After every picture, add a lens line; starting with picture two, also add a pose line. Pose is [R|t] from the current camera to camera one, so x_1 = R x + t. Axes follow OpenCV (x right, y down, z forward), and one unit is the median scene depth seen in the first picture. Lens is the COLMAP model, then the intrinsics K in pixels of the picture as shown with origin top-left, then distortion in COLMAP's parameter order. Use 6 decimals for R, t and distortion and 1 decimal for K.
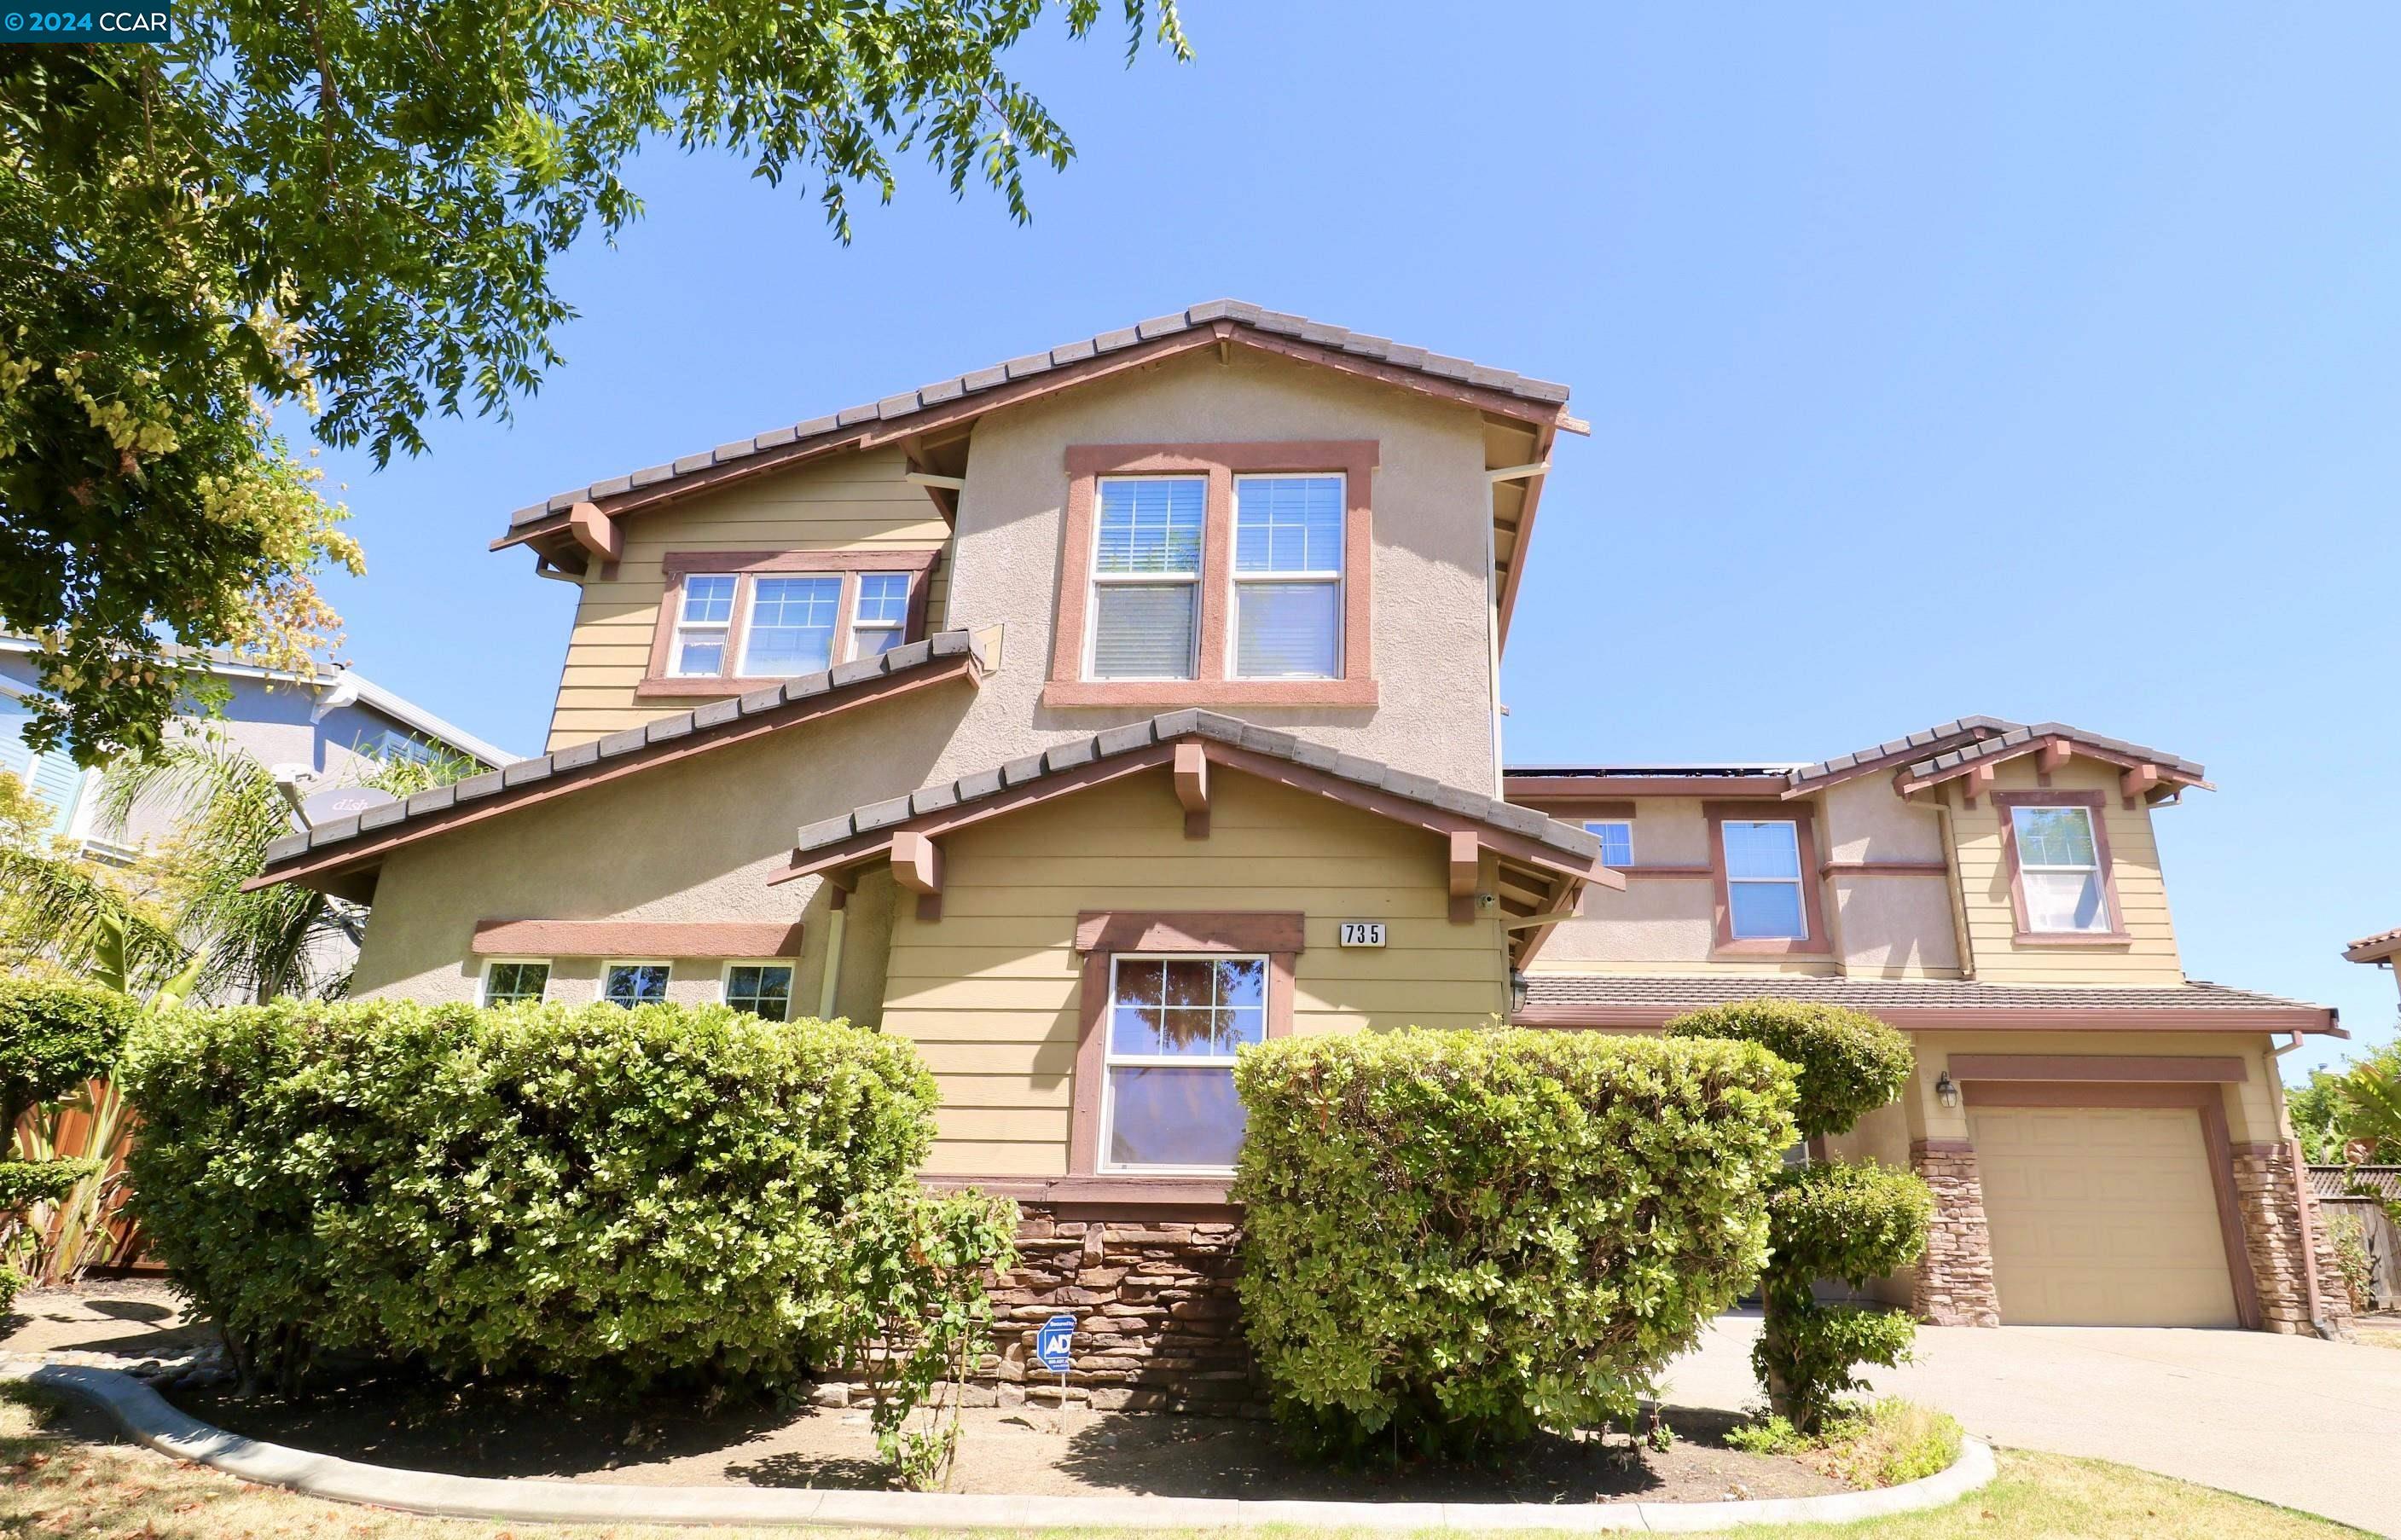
lens RADIAL K [[1250.6, 0, 1282.9], [0, 1250.6, 833.0], [0, 0, 1]] dist [-0.002798, -0.001193]
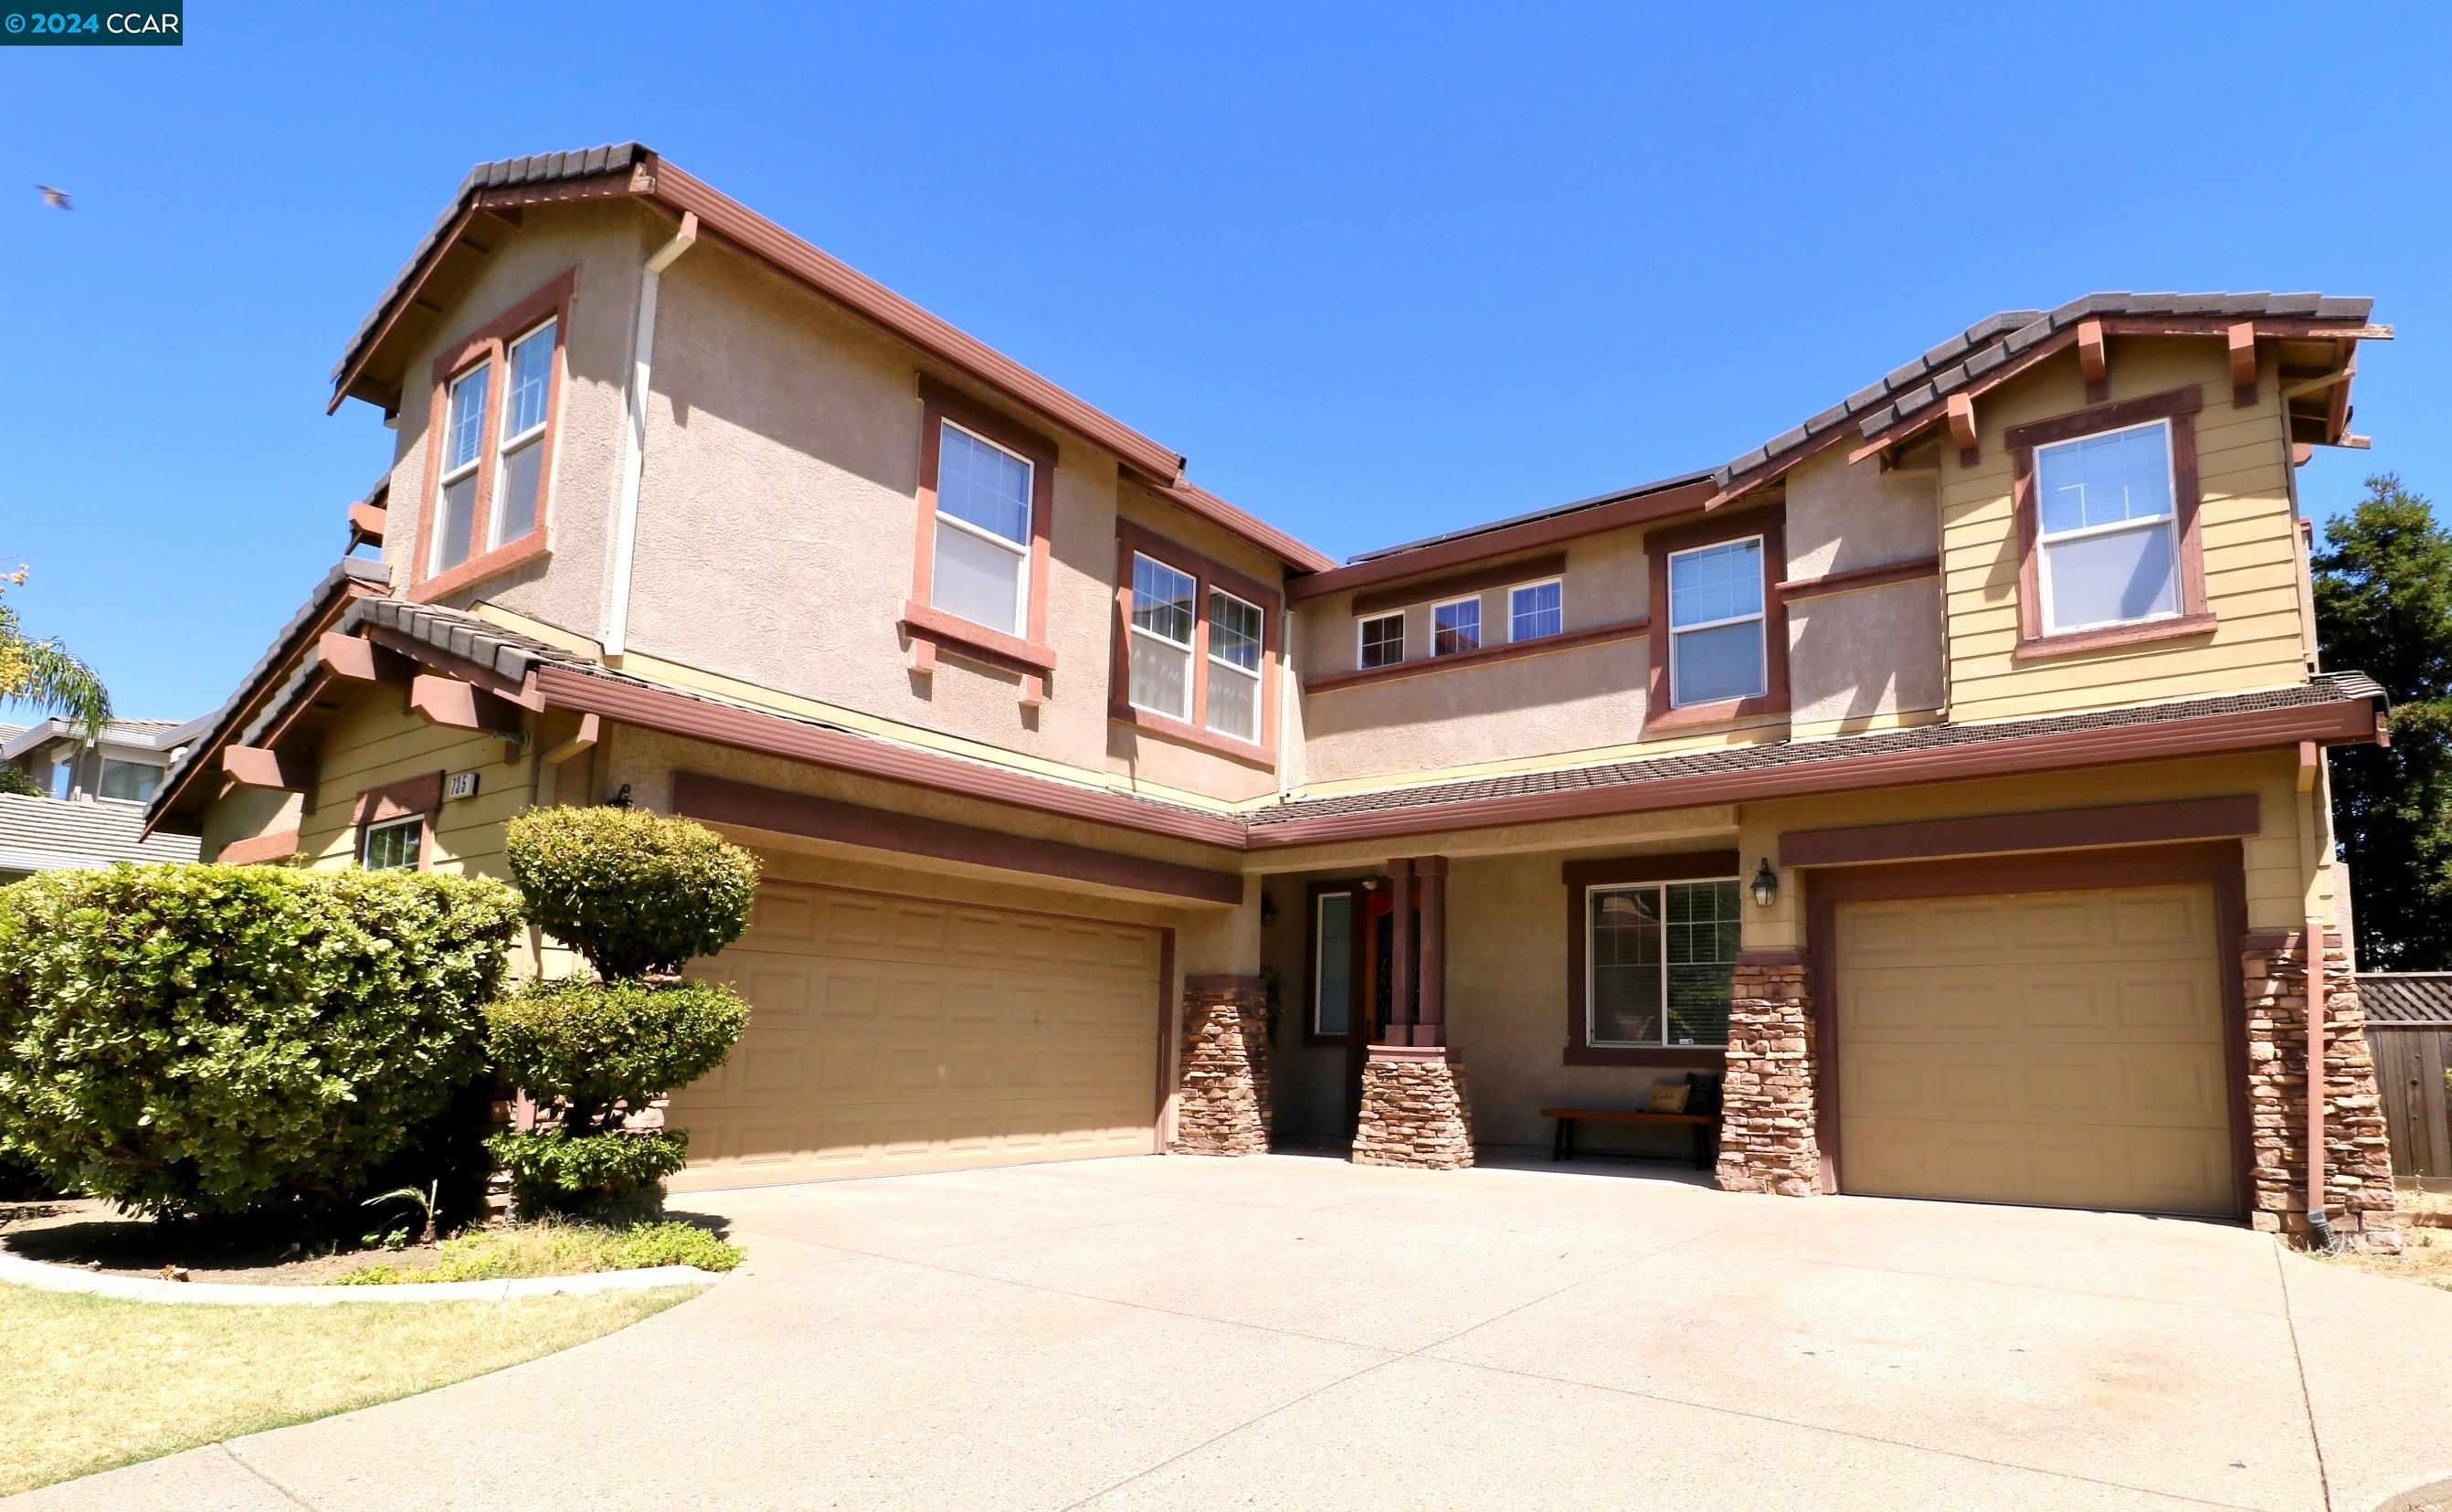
lens RADIAL K [[1322.6, 0, 1342.3], [0, 1322.6, 888.4], [0, 0, 1]] dist [-0.000488, 0.001942]
pose [[0.854157, -0.068750, -0.515451, 0.629411], [0.146194, 0.982992, 0.111149, 0.077514], [0.499043, -0.170295, 0.849680, 0.198349]]
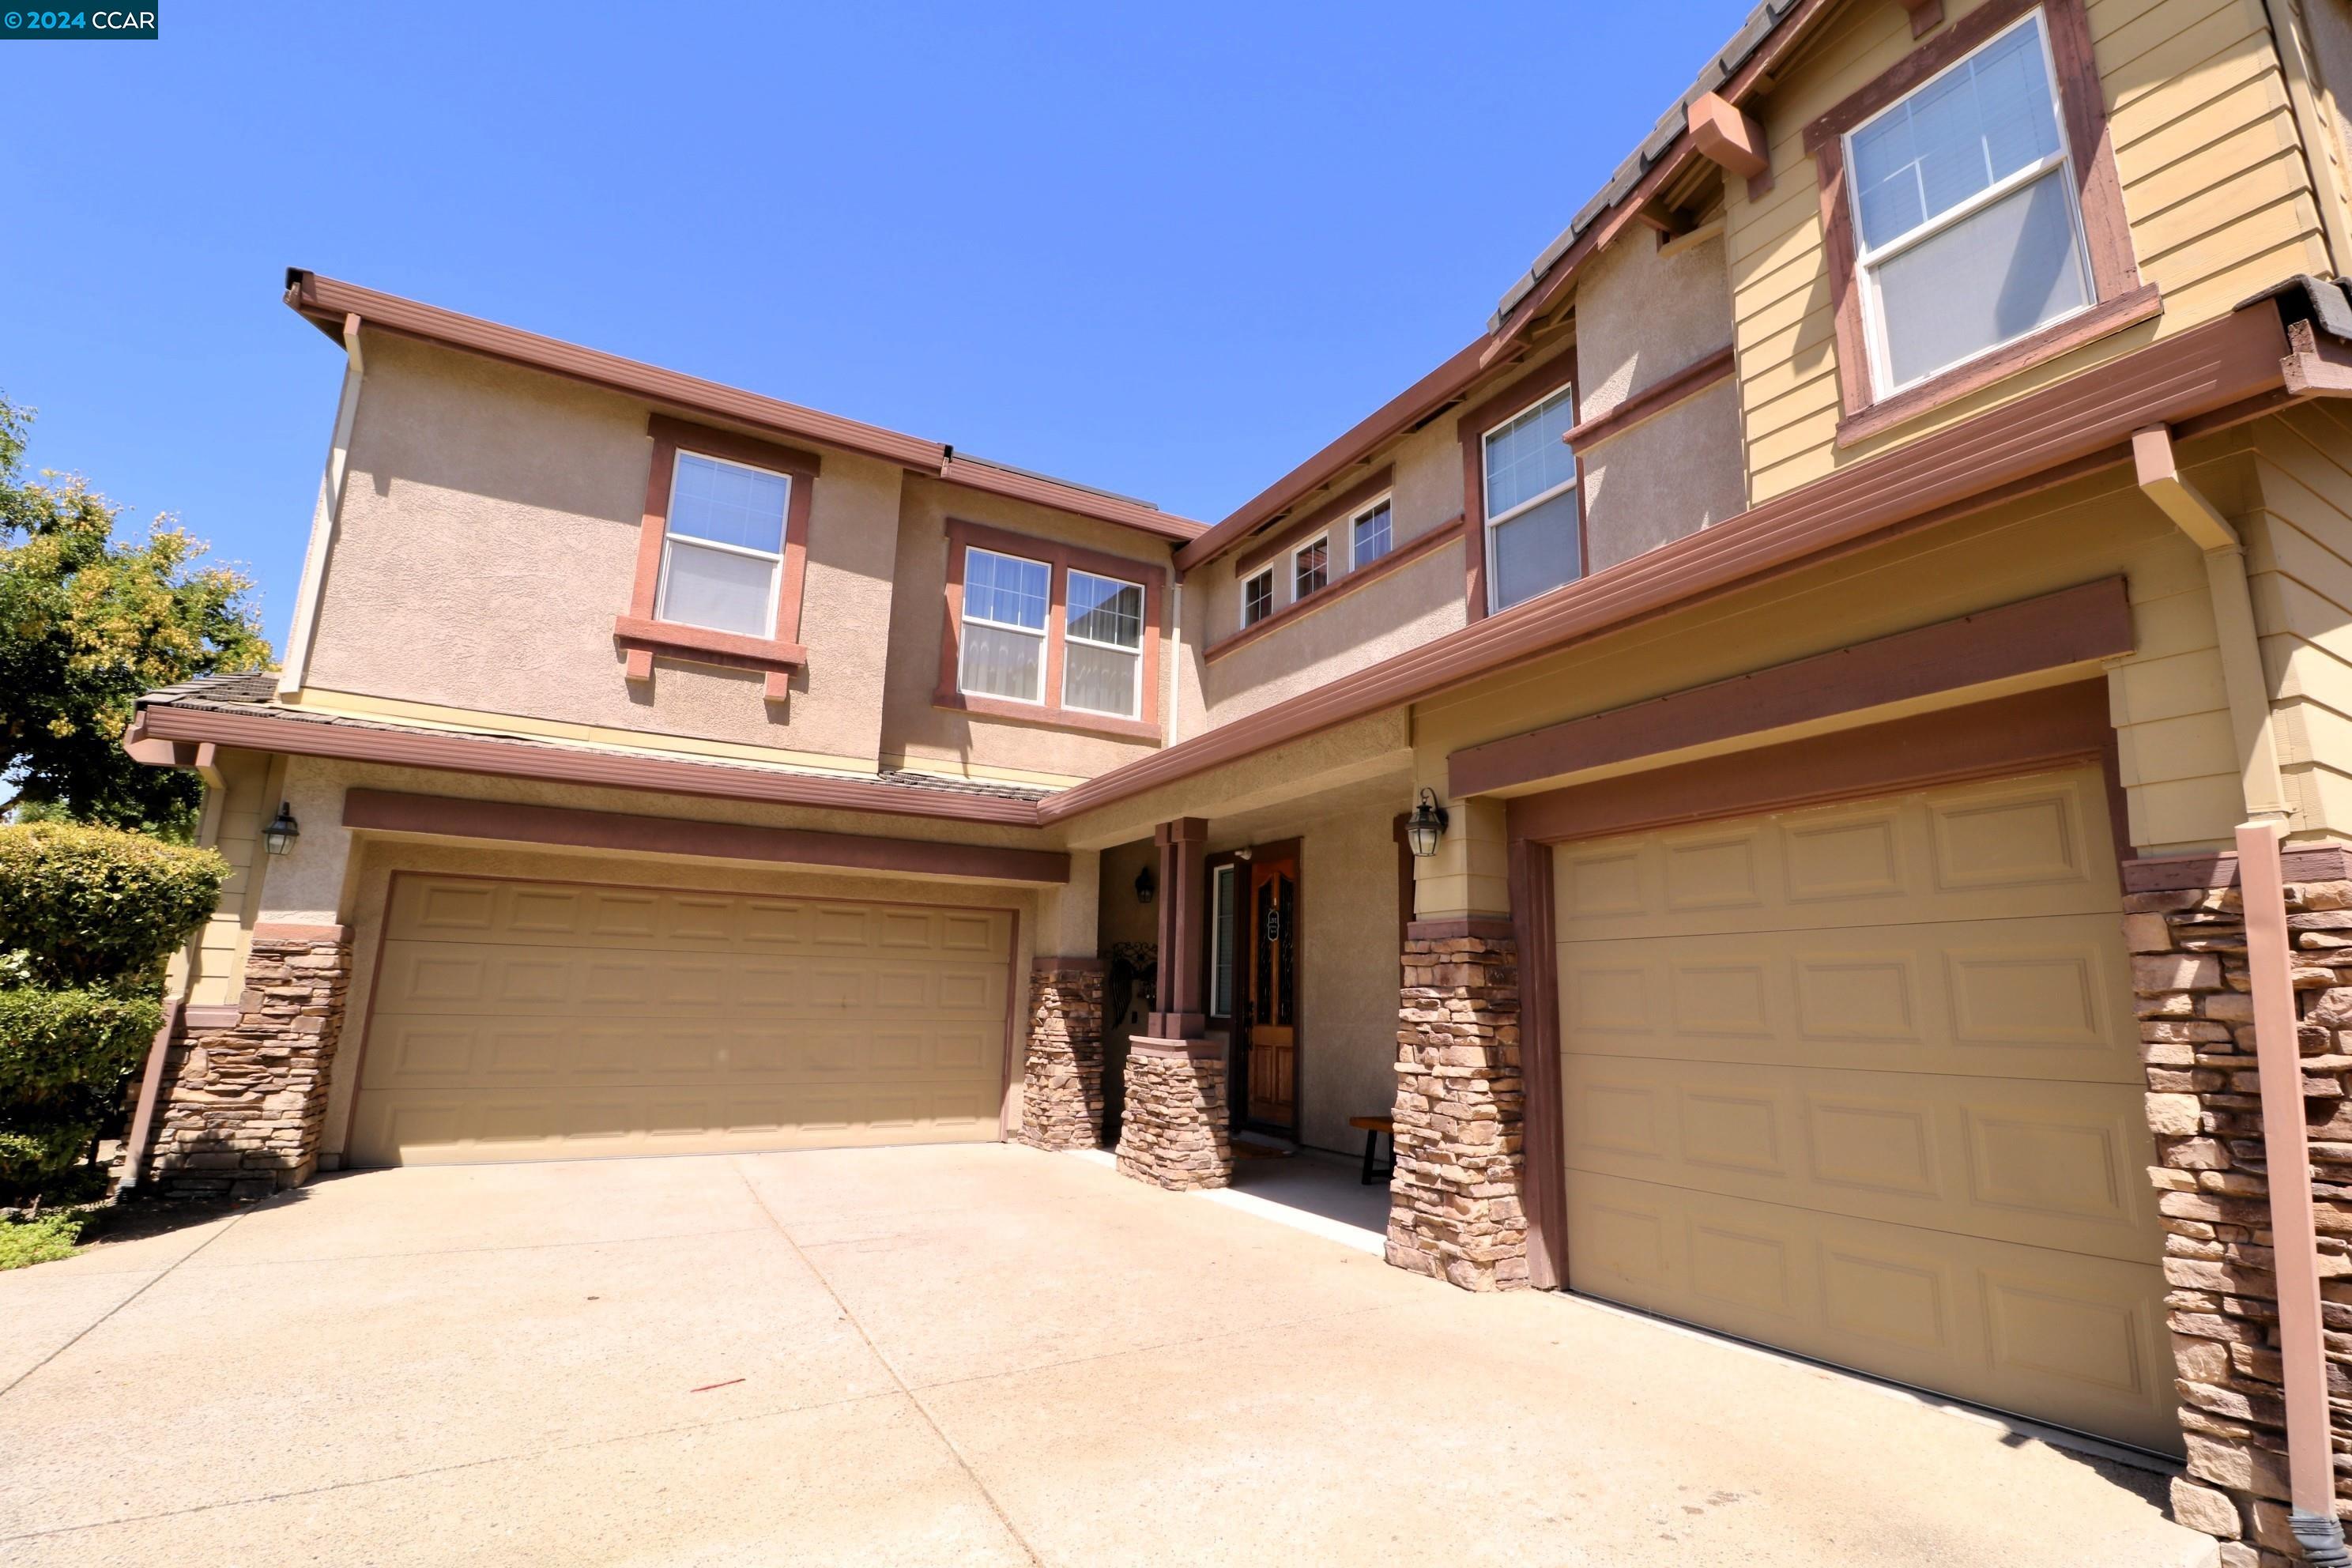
lens RADIAL K [[1095.0, 0, 1166.2], [0, 1095.0, 776.9], [0, 0, 1]] dist [-0.004470, -0.006244]
pose [[0.529977, -0.175605, -0.829631, 0.748762], [0.226490, 0.972097, -0.061076, 0.167462], [0.817206, -0.155534, 0.554962, 0.582308]]
